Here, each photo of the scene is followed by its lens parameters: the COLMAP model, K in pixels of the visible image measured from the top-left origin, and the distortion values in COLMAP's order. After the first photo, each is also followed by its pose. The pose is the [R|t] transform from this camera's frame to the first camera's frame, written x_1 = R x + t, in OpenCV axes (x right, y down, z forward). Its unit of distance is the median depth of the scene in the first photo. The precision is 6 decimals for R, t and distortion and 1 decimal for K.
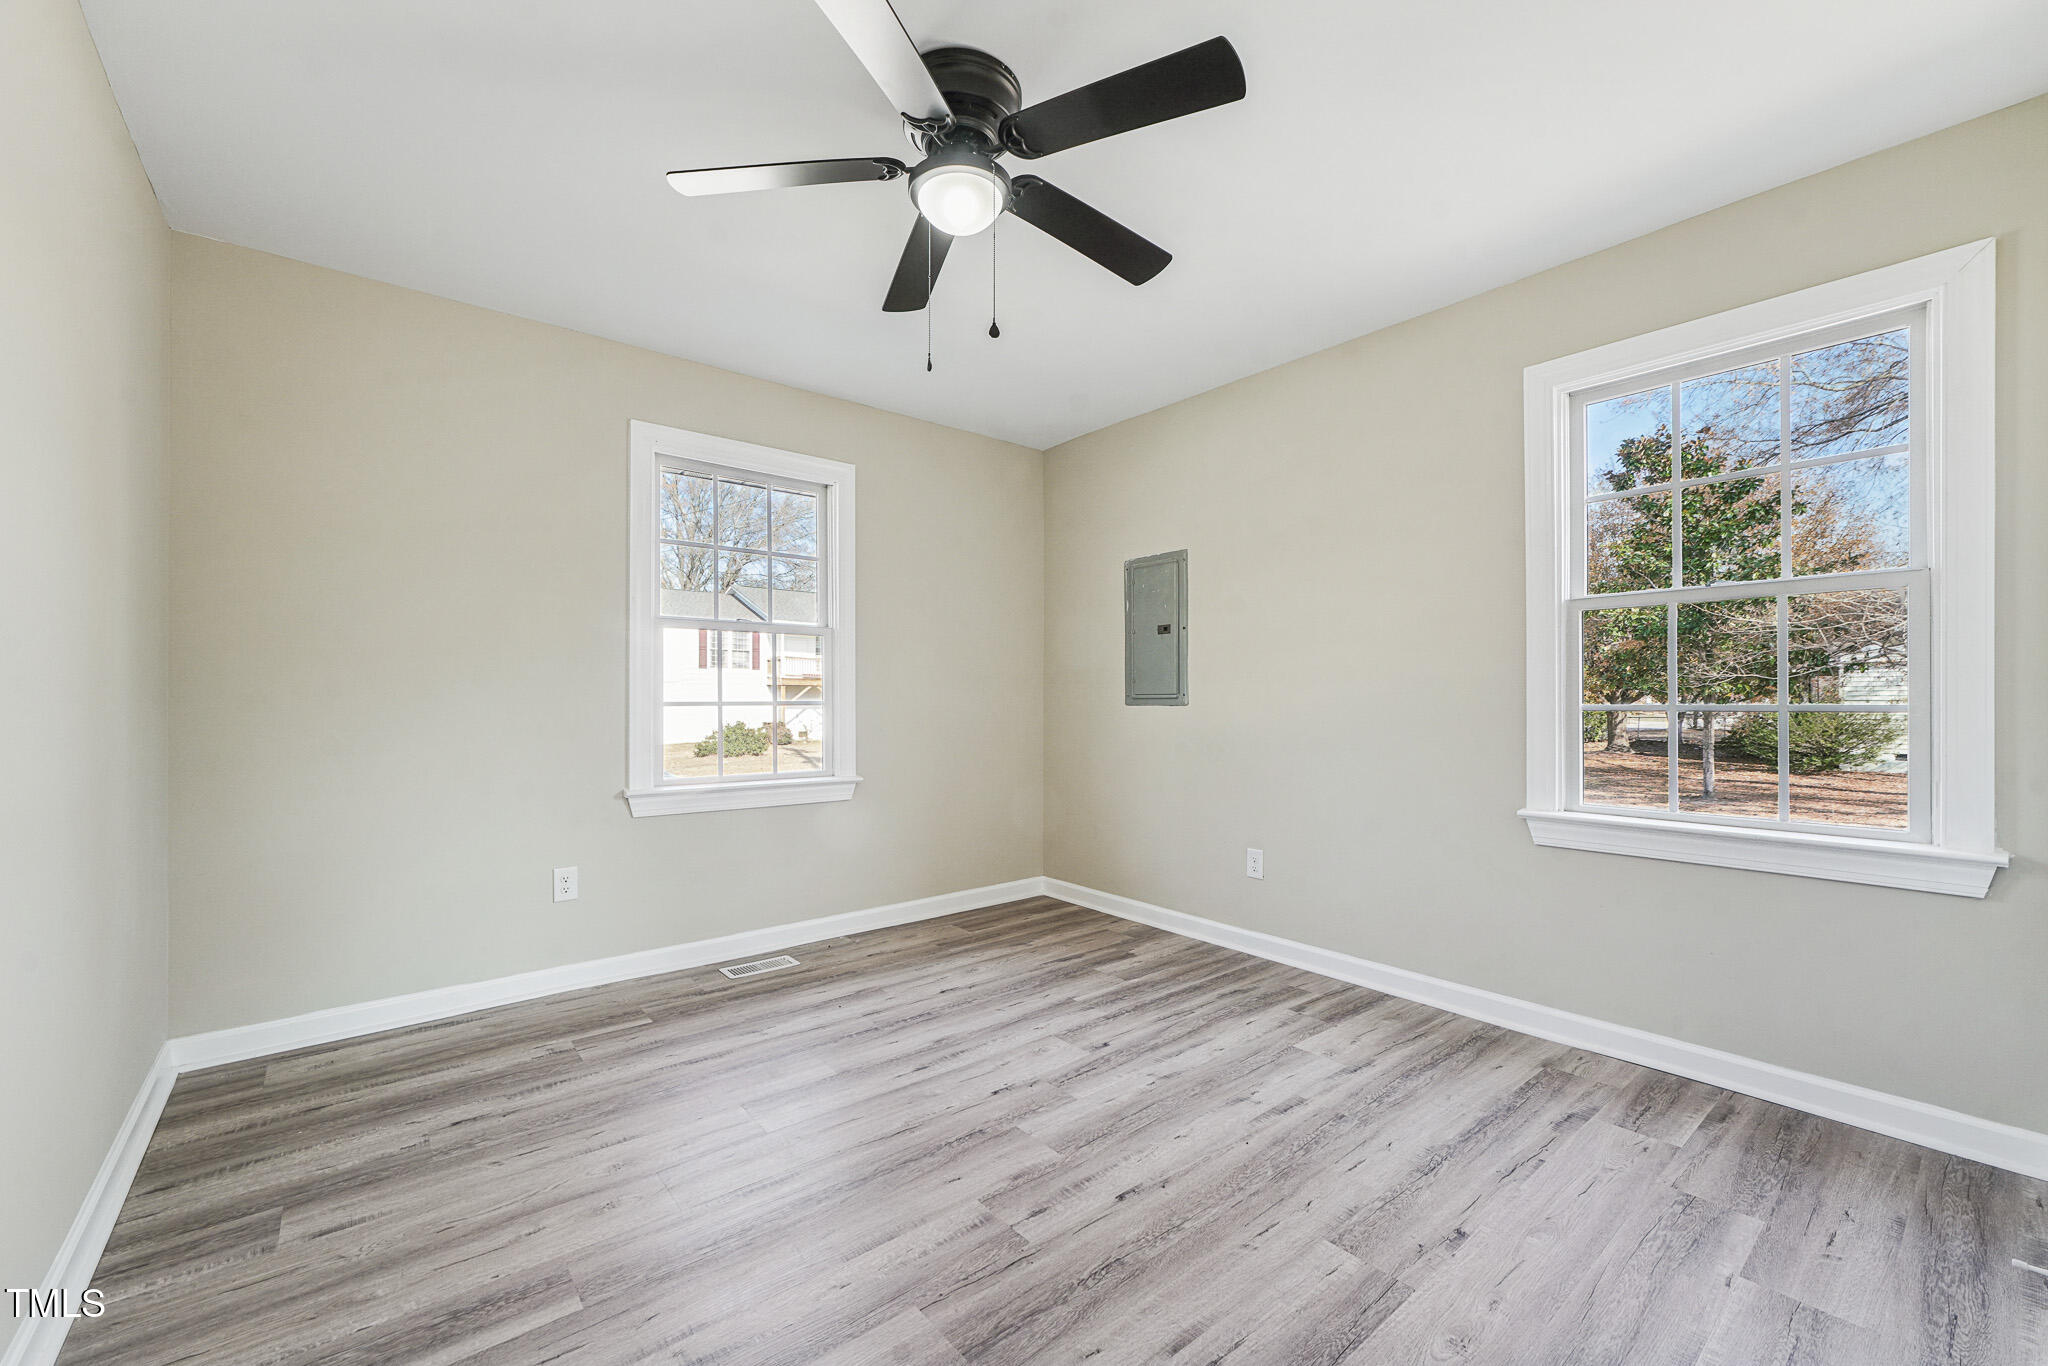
lens RADIAL K [[821.5, 0, 1016.6], [0, 821.5, 708.6], [0, 0, 1]] dist [0.001097, 0.000608]
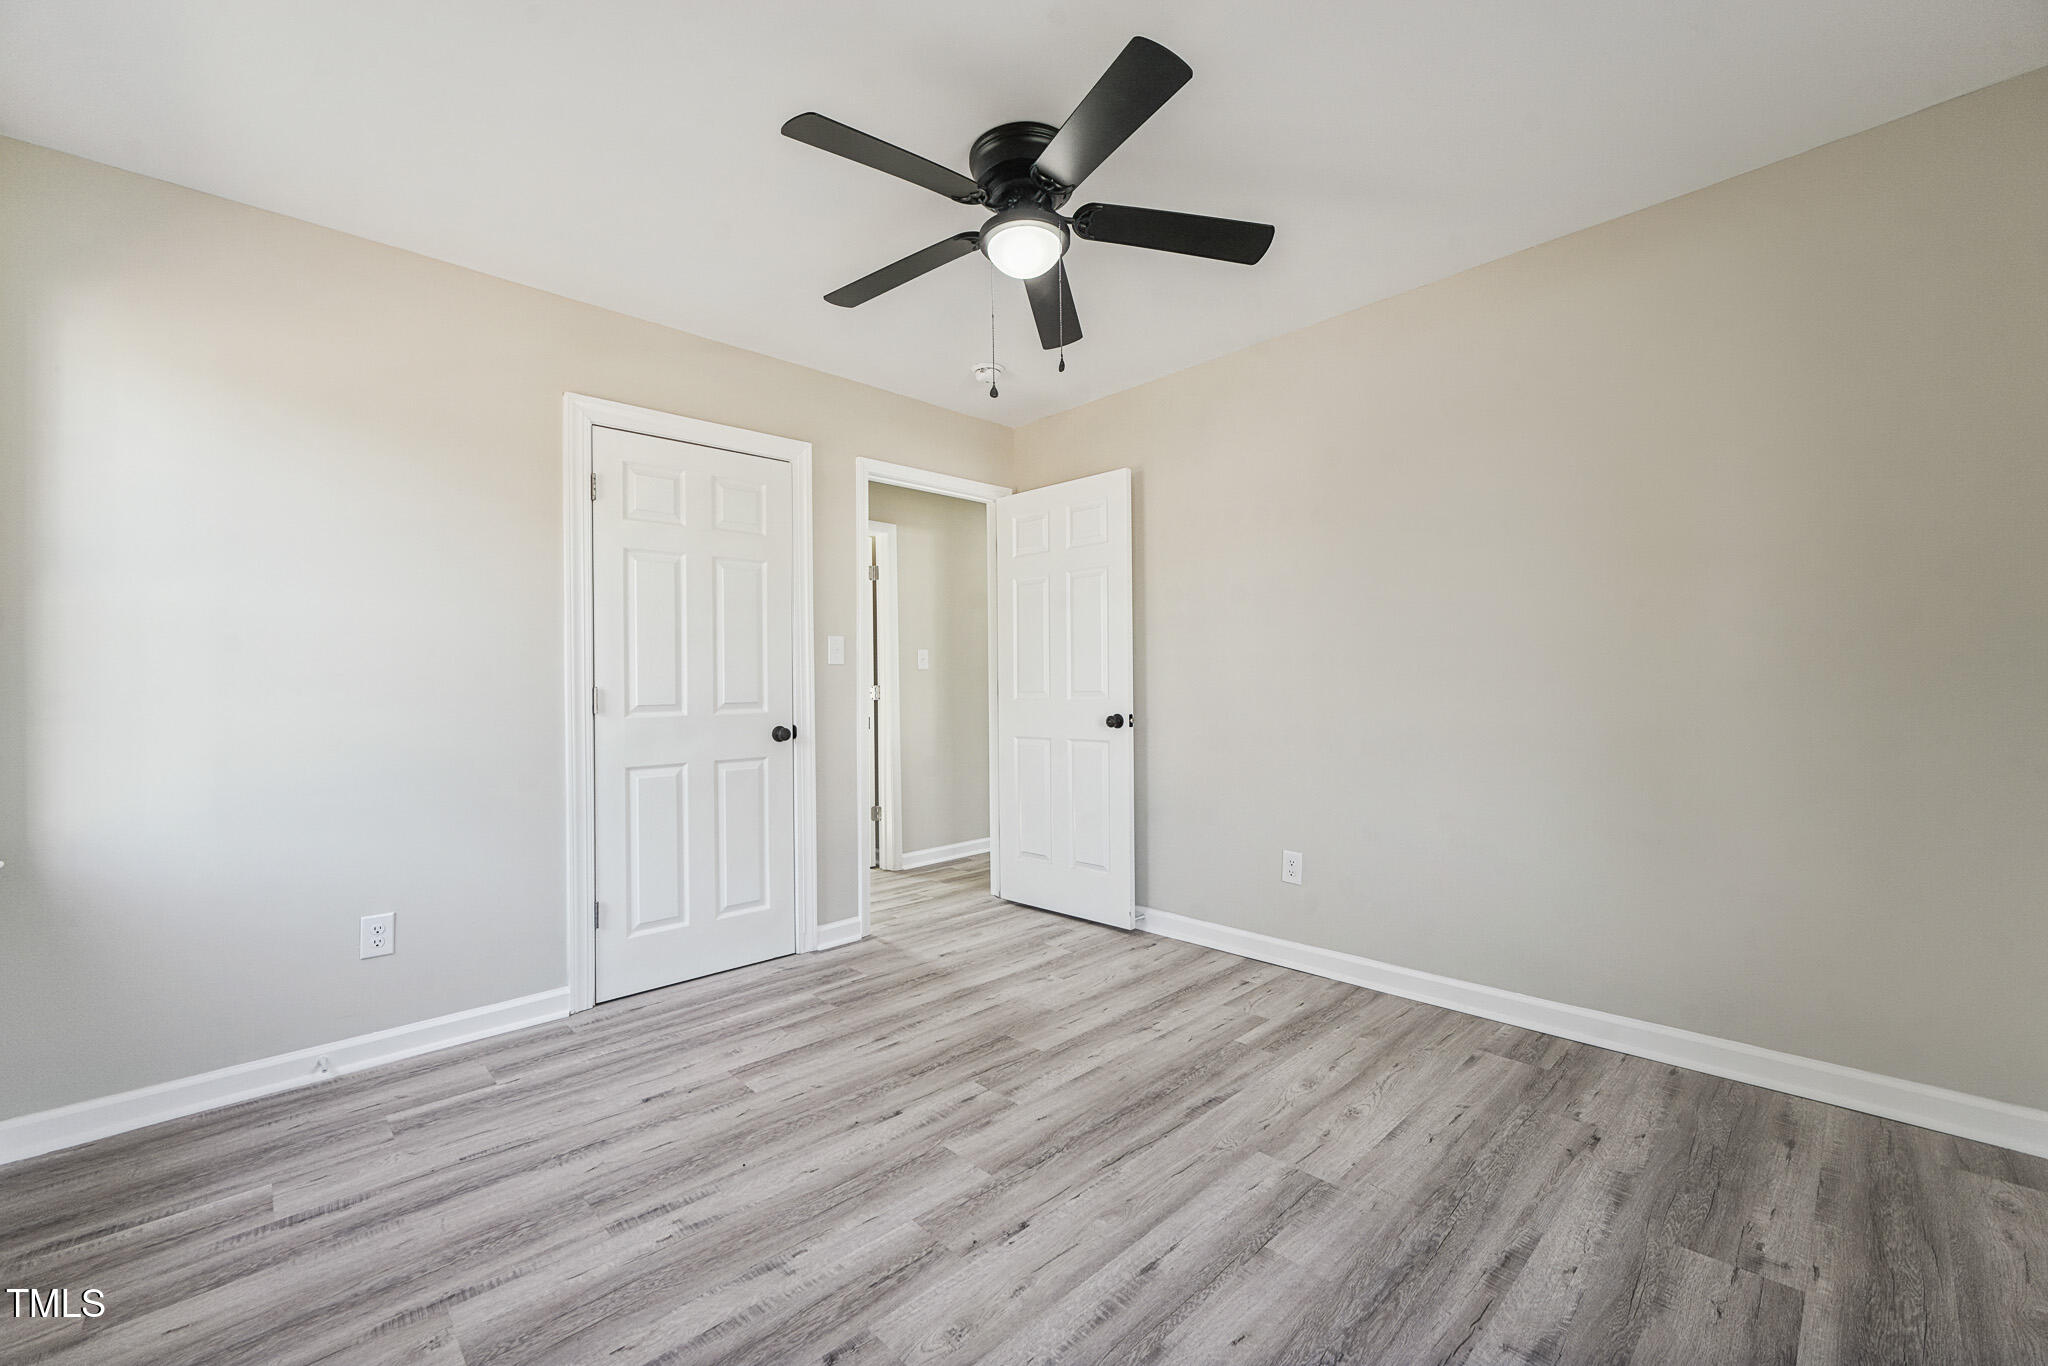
lens RADIAL K [[821.5, 0, 1016.6], [0, 821.5, 708.6], [0, 0, 1]] dist [0.001097, 0.000608]
pose [[-0.997115, 0.016294, -0.074131, 0.031727], [0.013719, 0.999289, 0.035109, -0.022413], [0.074651, 0.033991, -0.996630, 1.987332]]
